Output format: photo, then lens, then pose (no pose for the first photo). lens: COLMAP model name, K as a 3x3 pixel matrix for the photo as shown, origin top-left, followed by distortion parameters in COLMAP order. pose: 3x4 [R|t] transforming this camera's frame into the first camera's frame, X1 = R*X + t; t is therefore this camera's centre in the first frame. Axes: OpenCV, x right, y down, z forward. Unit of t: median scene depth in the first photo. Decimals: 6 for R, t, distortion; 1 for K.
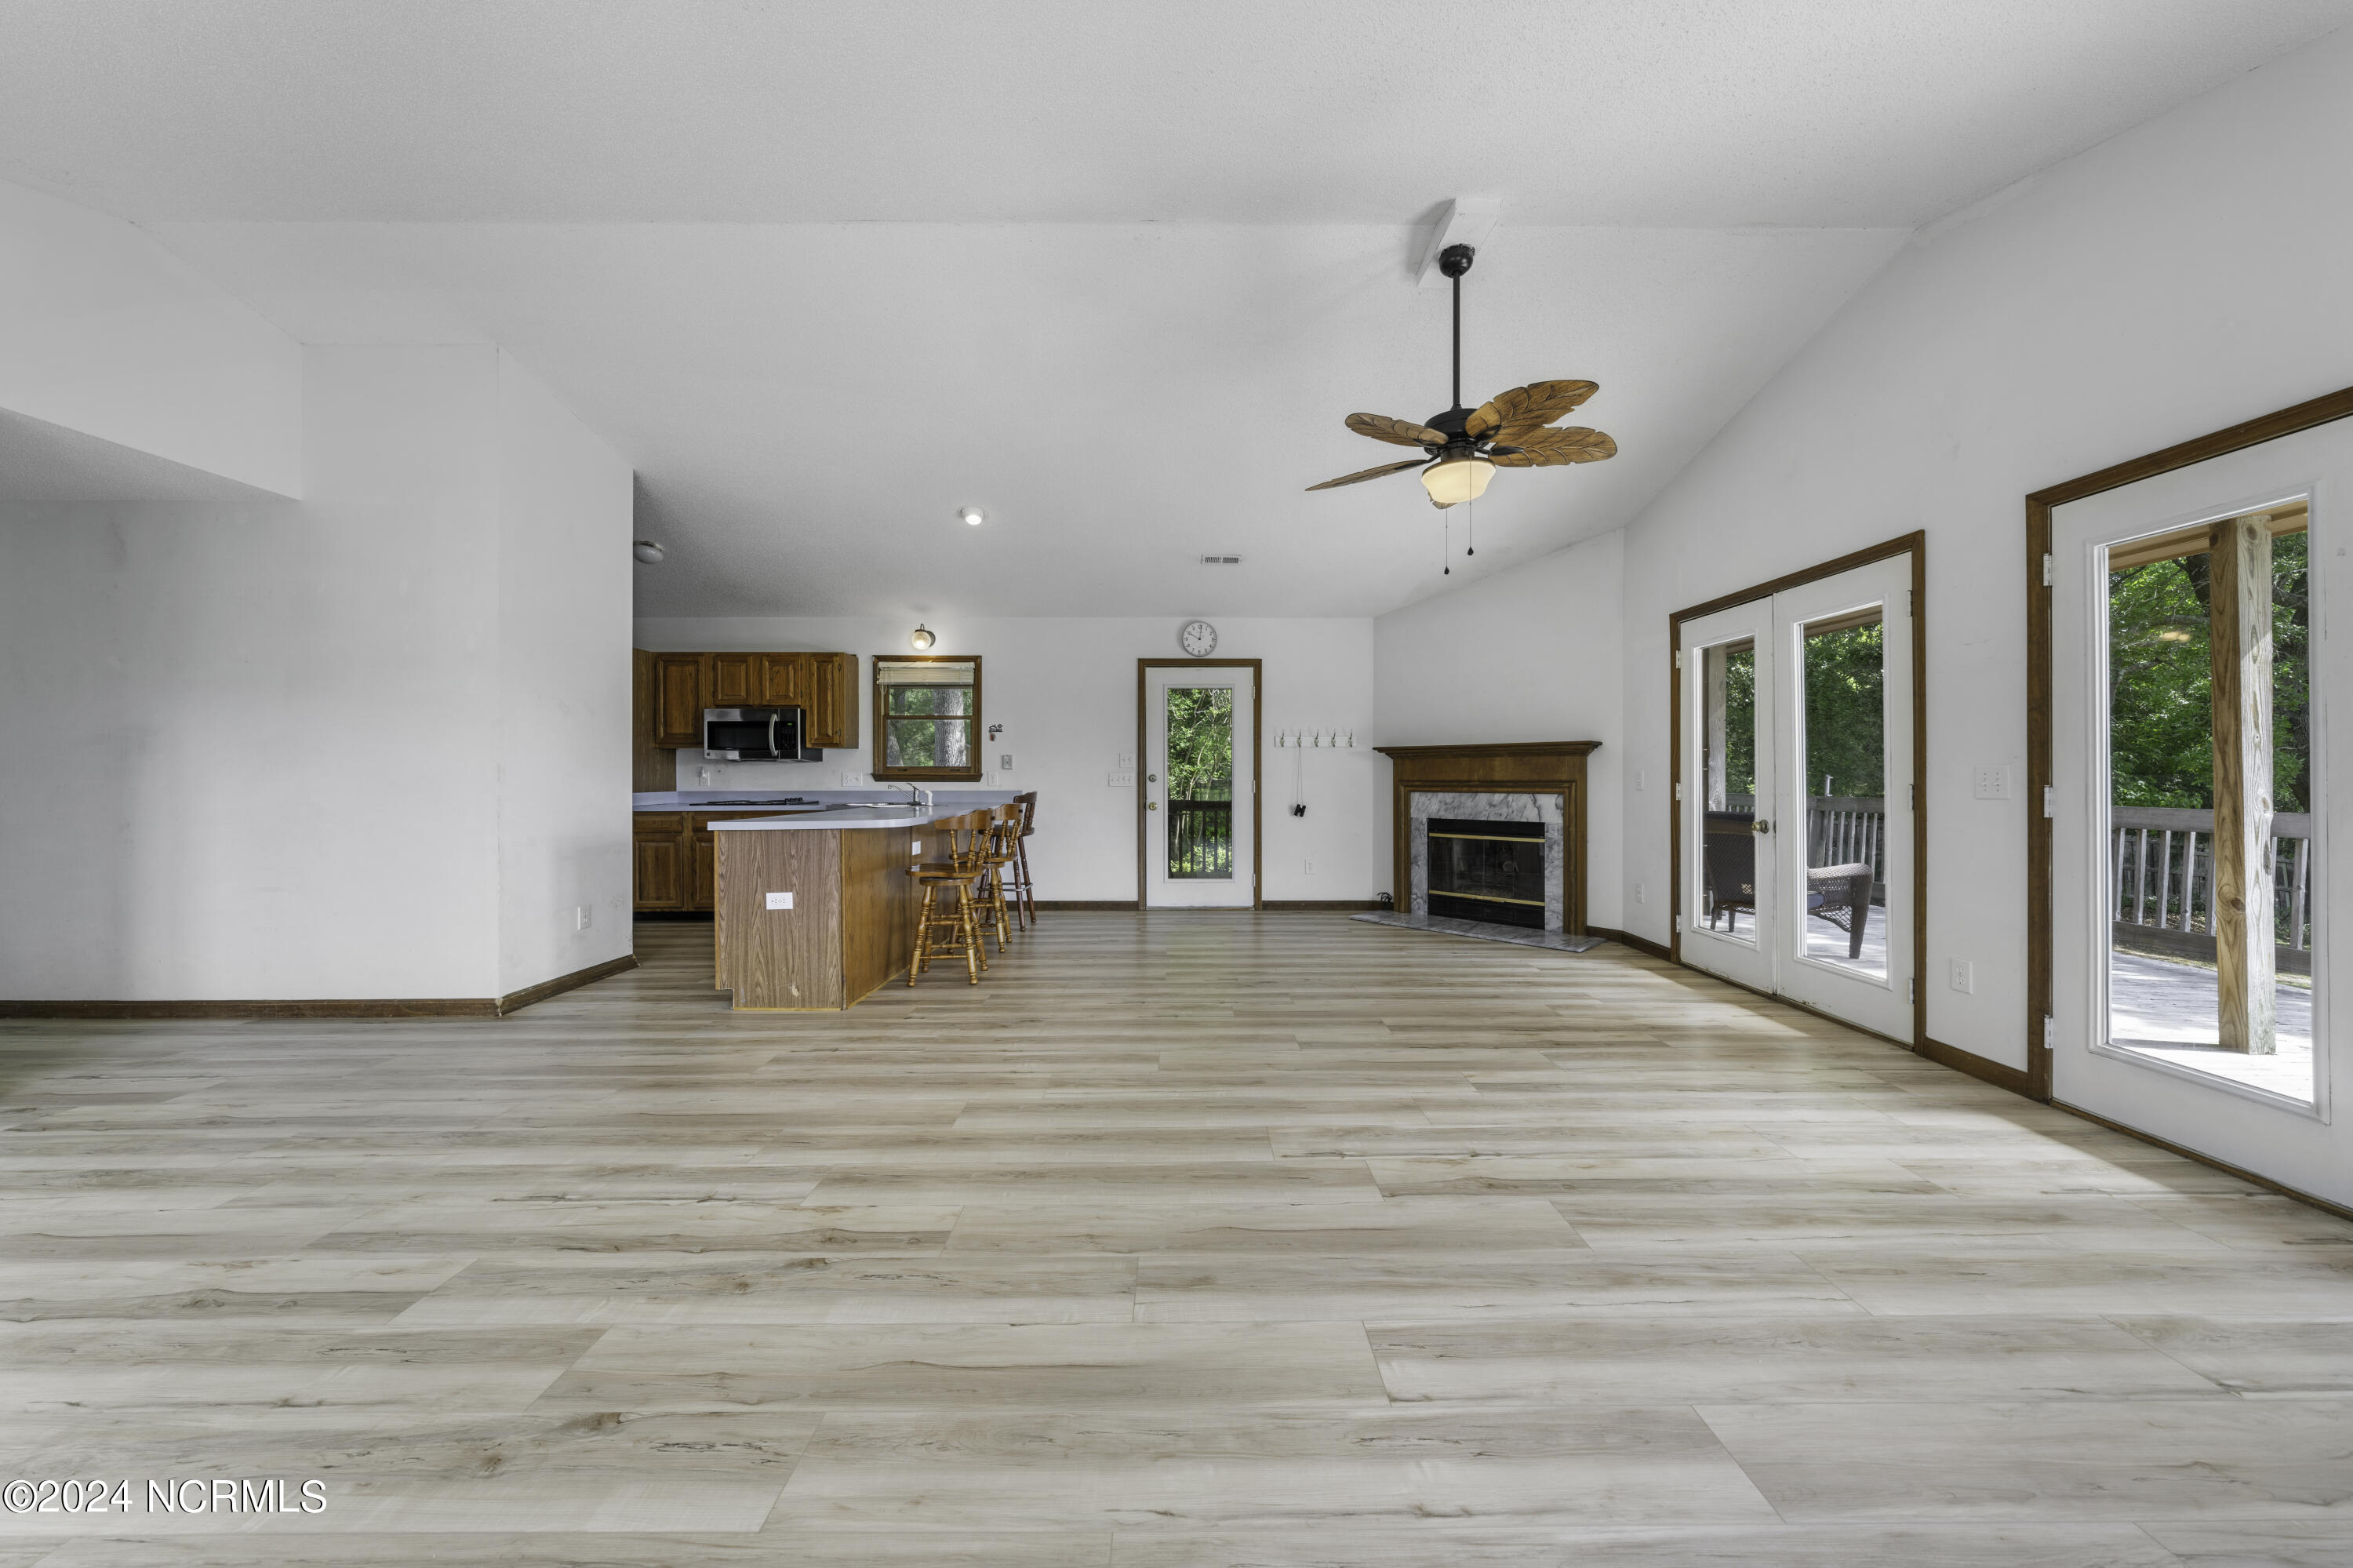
lens RADIAL K [[806.3, 0, 1184.7], [0, 806.3, 776.6], [0, 0, 1]] dist [-0.000836, -0.000341]
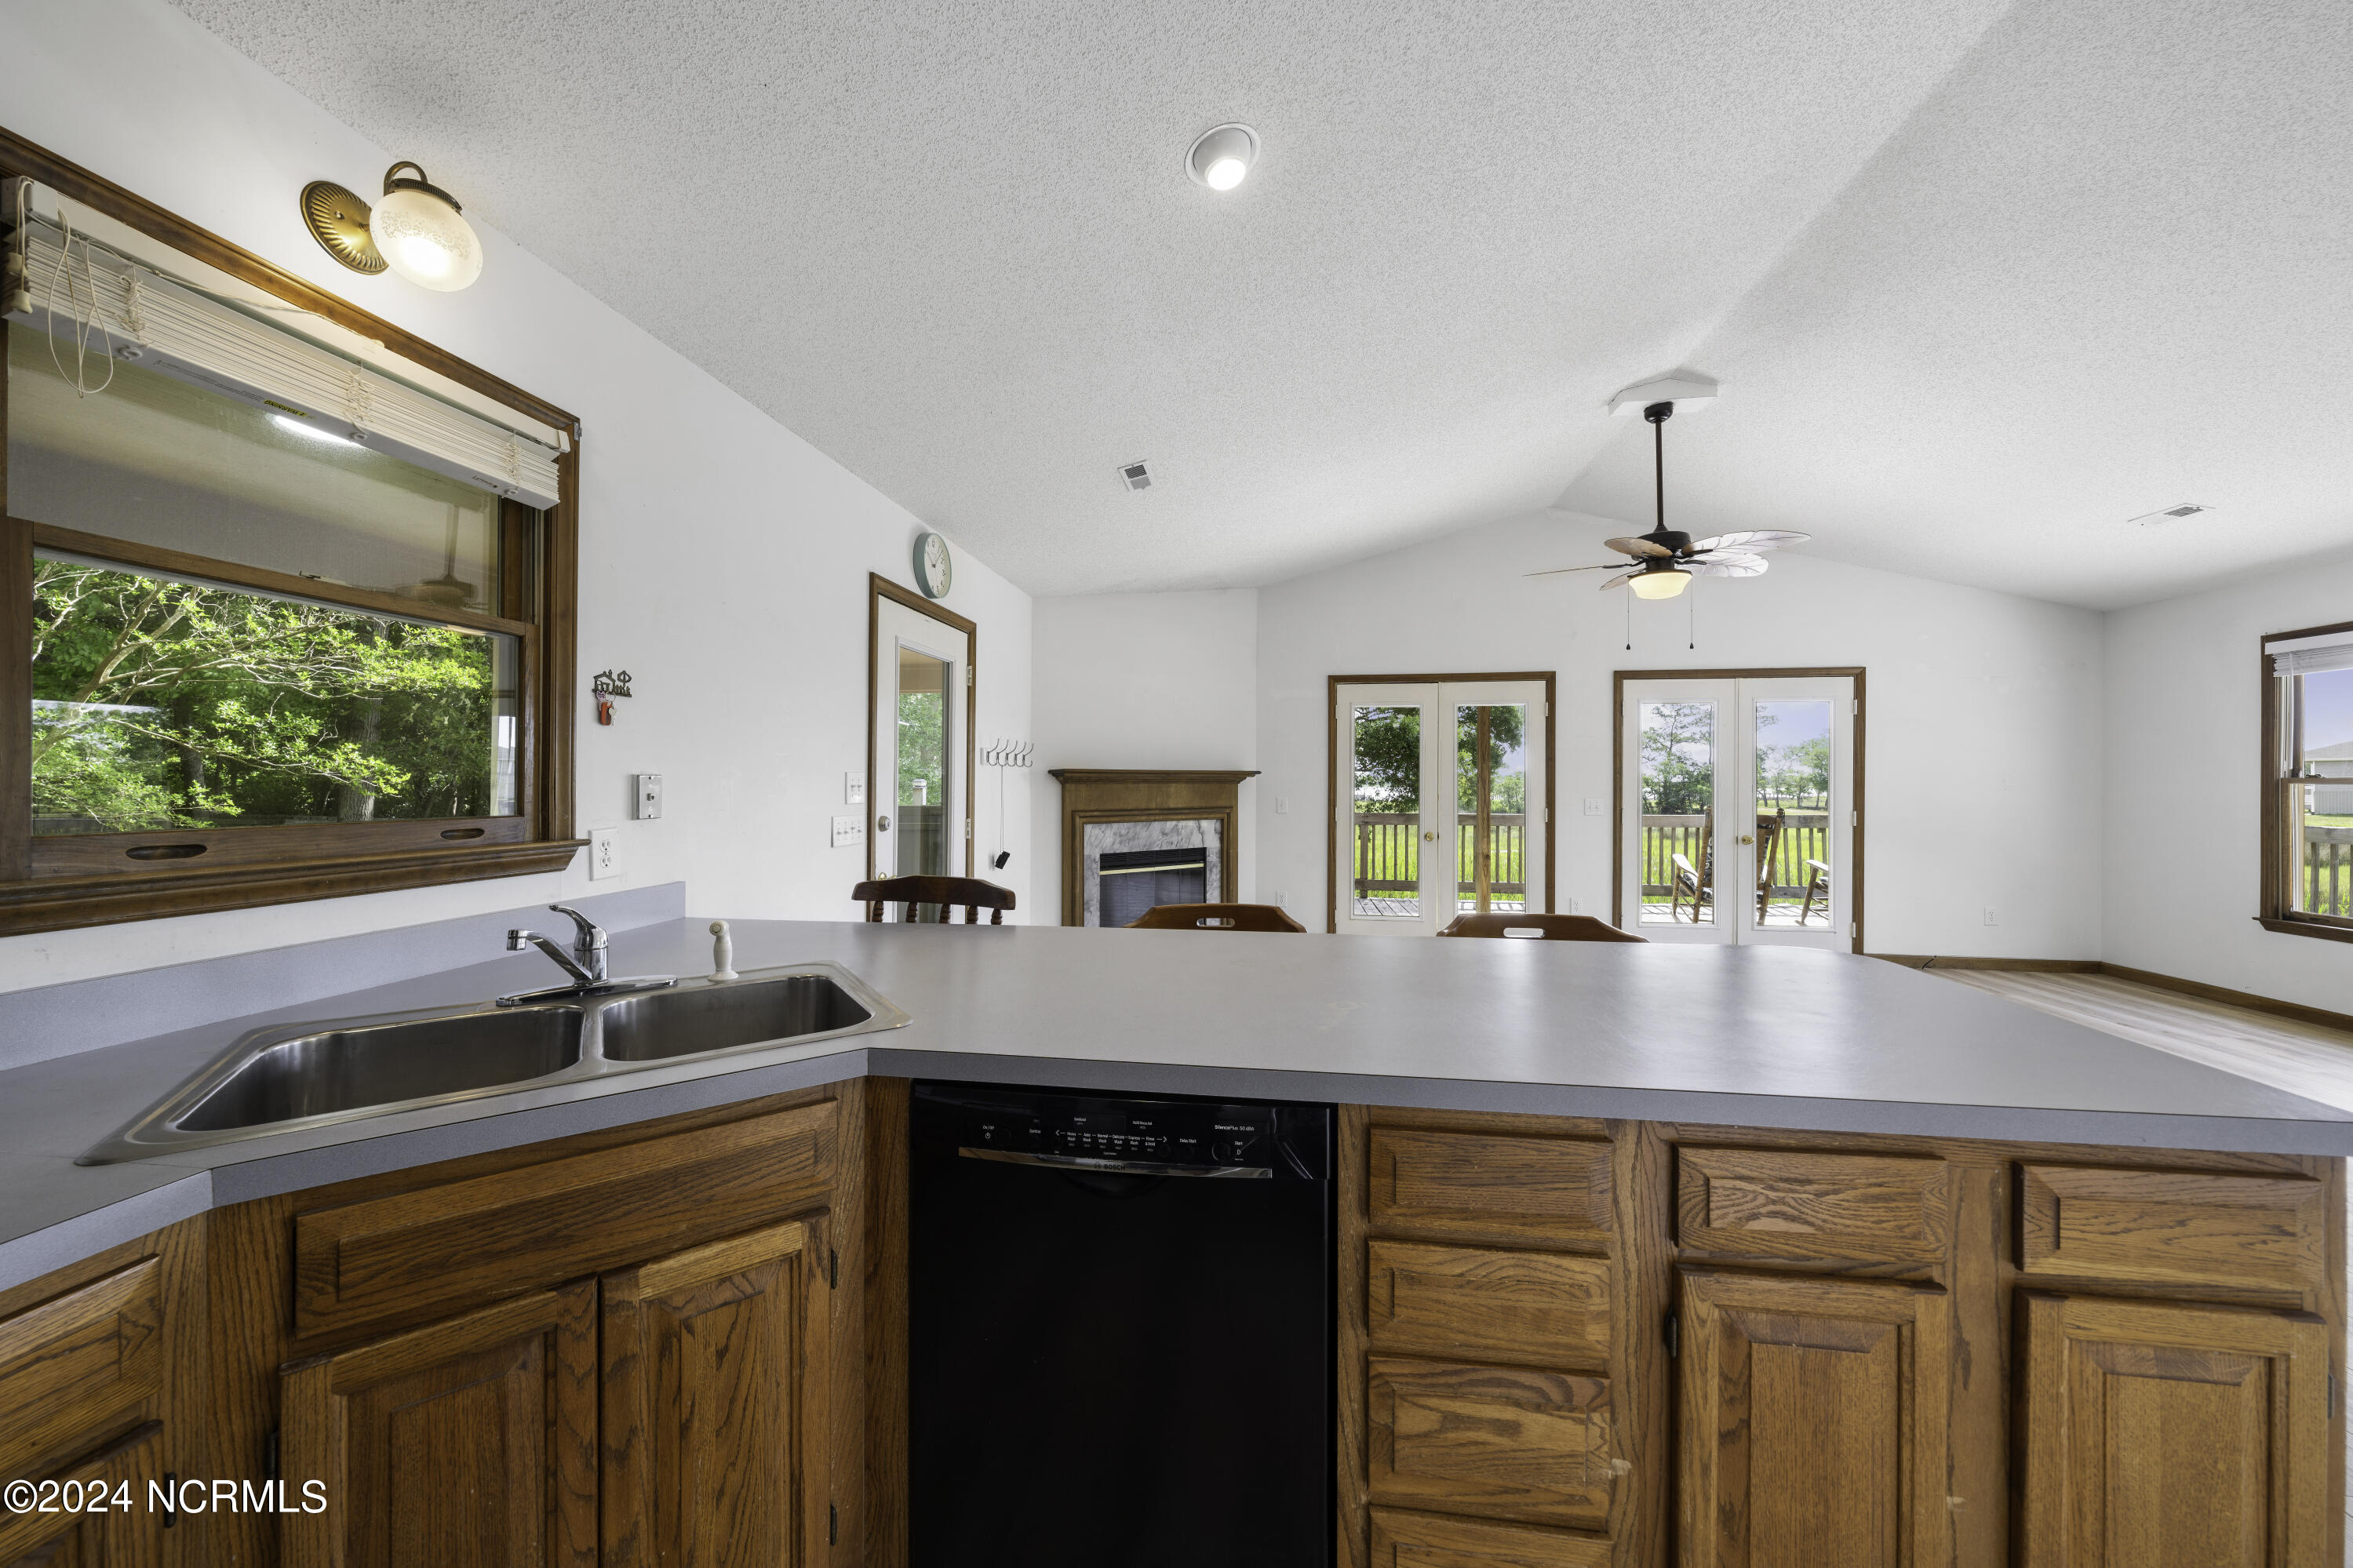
lens RADIAL K [[806.2, 0, 1186.0], [0, 806.2, 779.0], [0, 0, 1]] dist [-0.000836, -0.000341]
pose [[0.143720, 0.002351, 0.989616, -0.603114], [-0.002955, 0.999994, -0.001947, -0.029948], [-0.989614, -0.002644, 0.143726, 0.904238]]
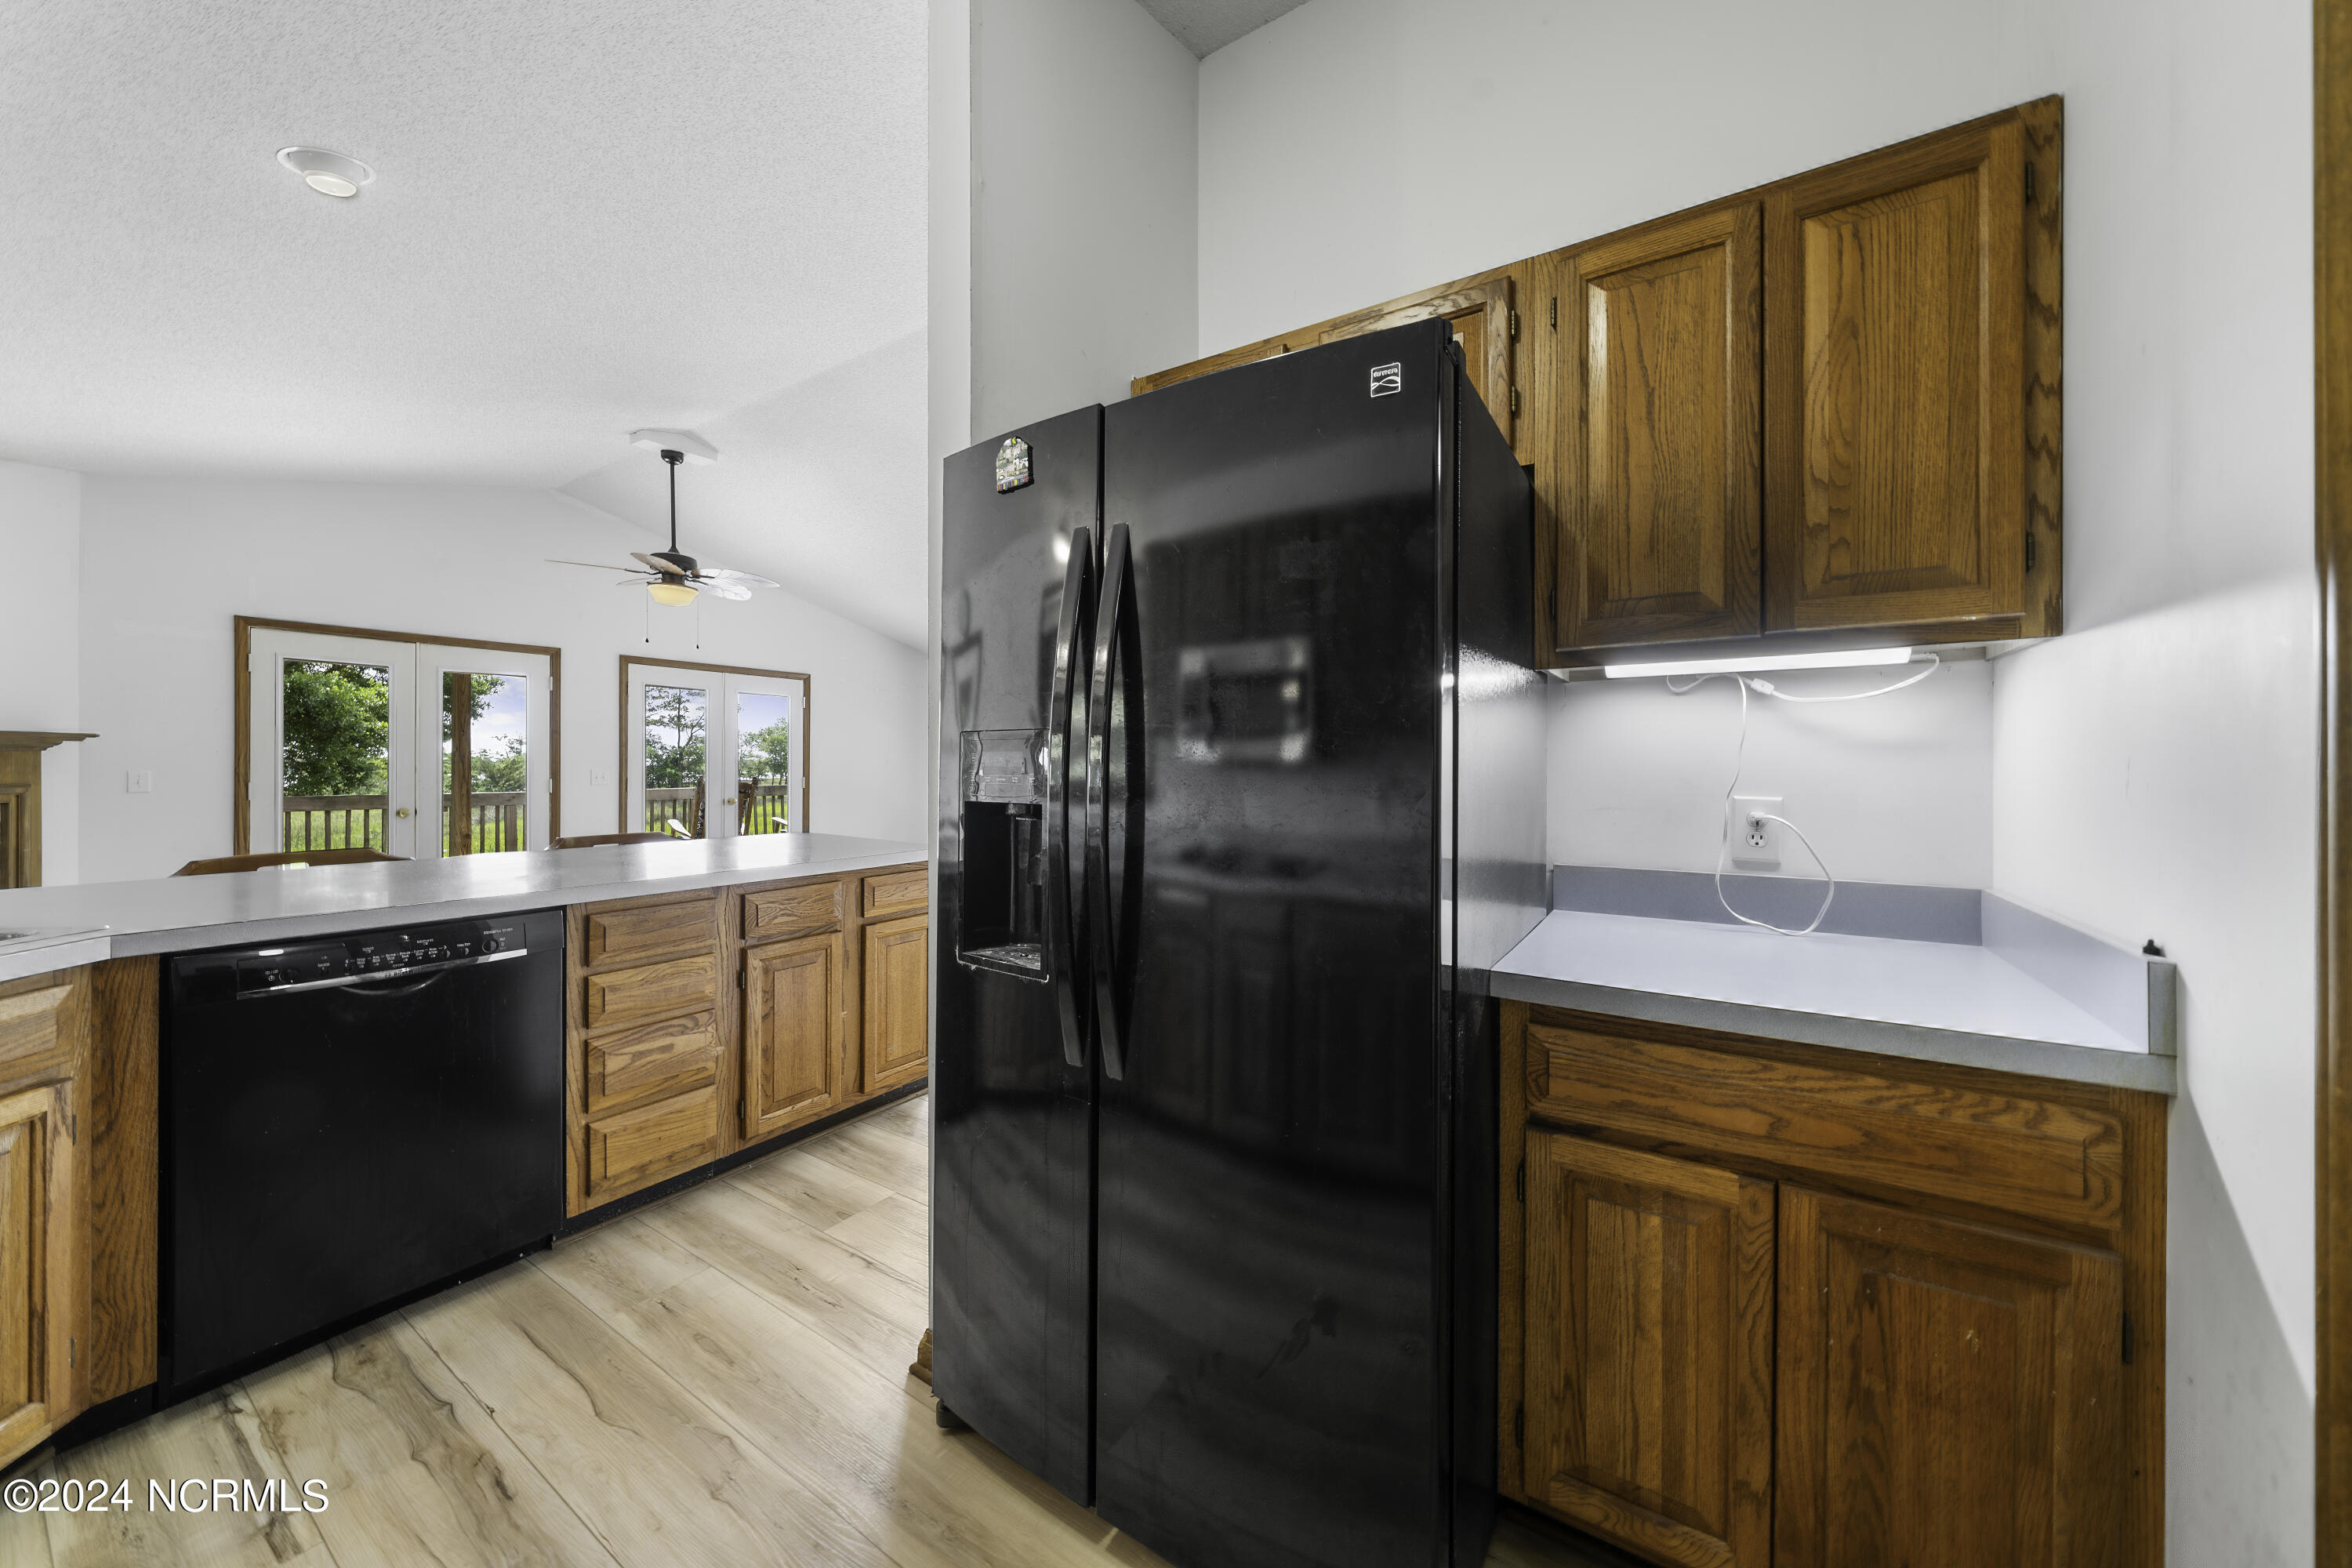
lens RADIAL K [[805.9, 0, 1186.8], [0, 805.9, 770.7], [0, 0, 1]] dist [-0.000836, -0.000341]
pose [[-0.839475, -0.004972, 0.543376, -0.816890], [-0.003402, 0.999987, 0.003896, -0.013192], [-0.543388, 0.001422, -0.839480, 1.041552]]
